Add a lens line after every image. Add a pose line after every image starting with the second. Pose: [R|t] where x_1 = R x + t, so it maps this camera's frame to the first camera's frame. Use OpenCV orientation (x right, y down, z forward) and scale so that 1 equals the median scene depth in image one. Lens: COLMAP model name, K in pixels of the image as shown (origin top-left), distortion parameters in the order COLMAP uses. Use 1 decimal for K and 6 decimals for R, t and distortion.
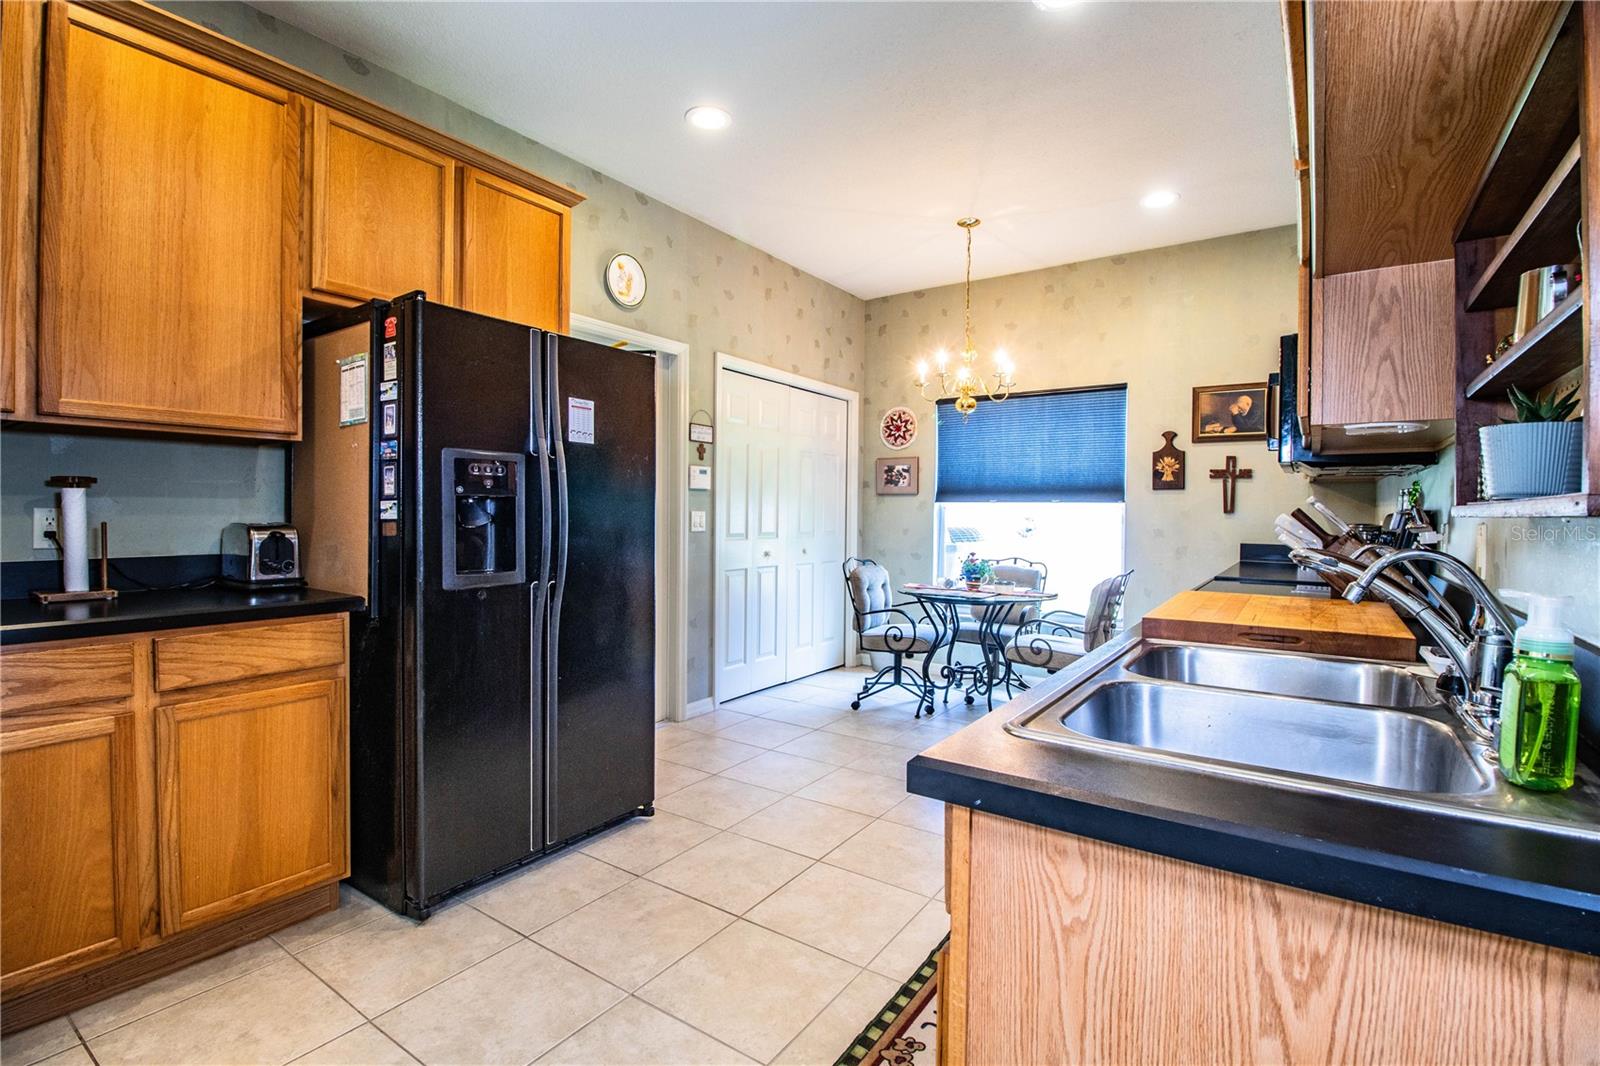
lens RADIAL K [[735.2, 0, 813.0], [0, 735.2, 523.6], [0, 0, 1]] dist [0.001727, -0.014319]
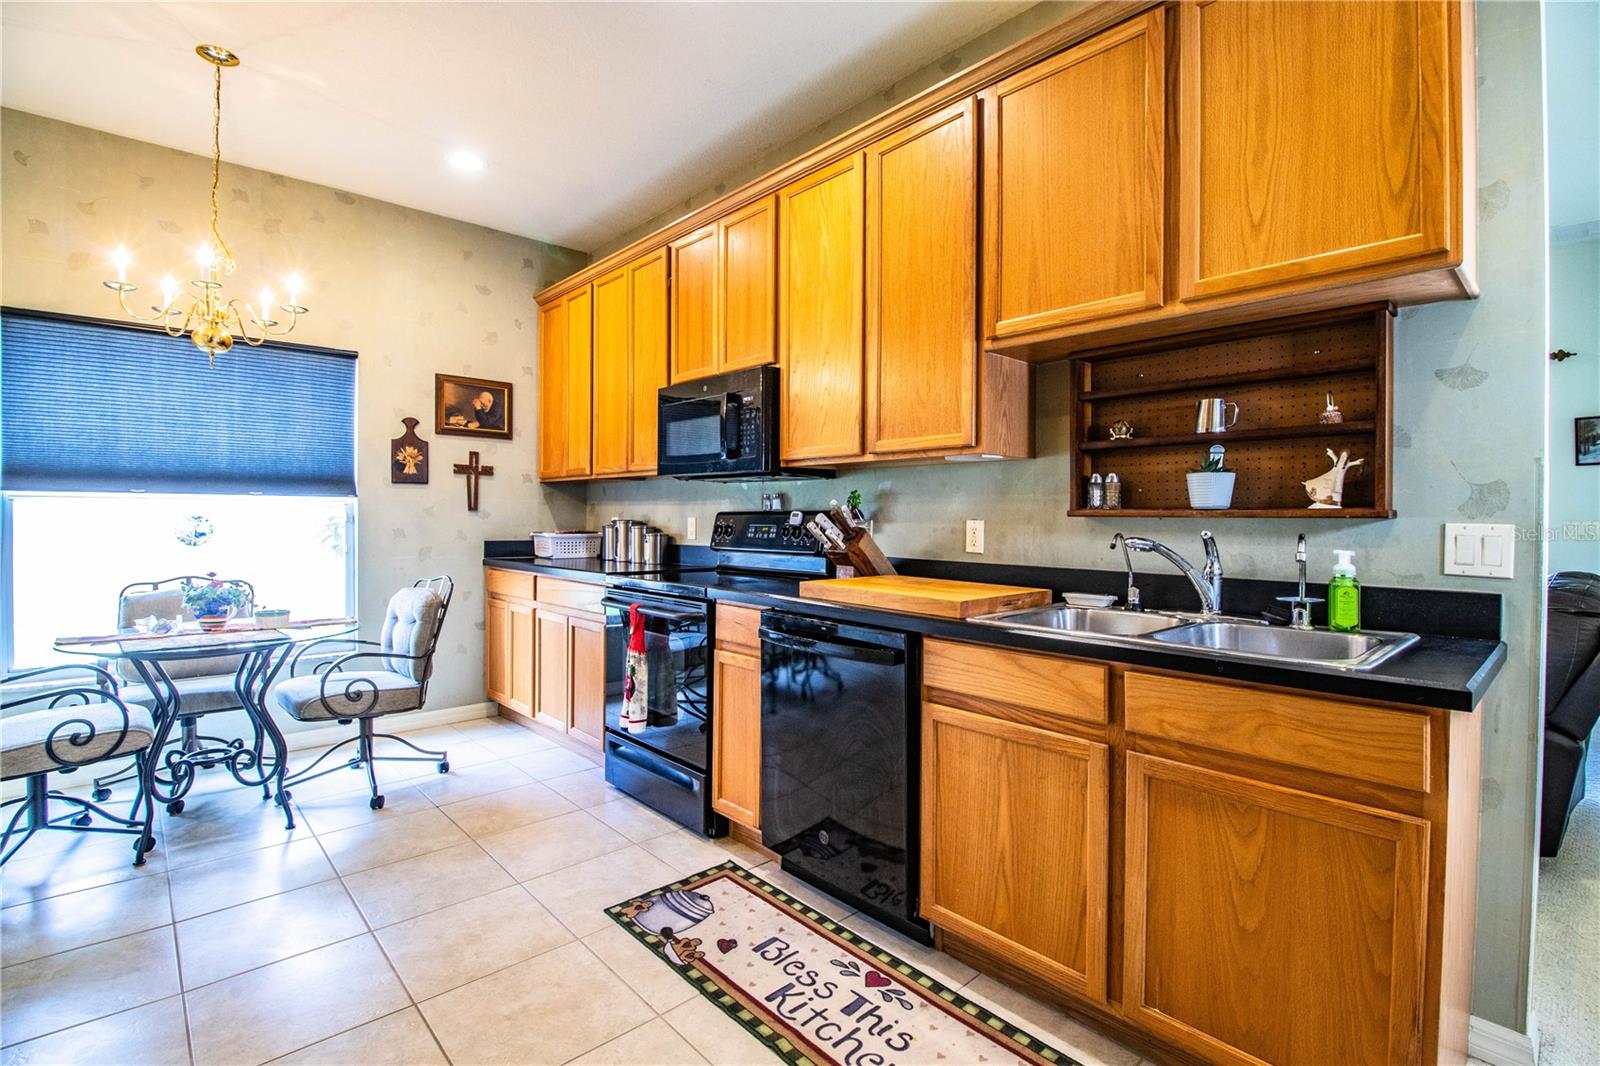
lens RADIAL K [[735.2, 0, 813.0], [0, 735.2, 523.6], [0, 0, 1]] dist [0.001727, -0.014319]
pose [[0.230777, -0.018174, 0.972837, -0.267104], [0.011059, 0.999810, 0.016054, -0.007079], [-0.972944, 0.007054, 0.230934, 0.328211]]
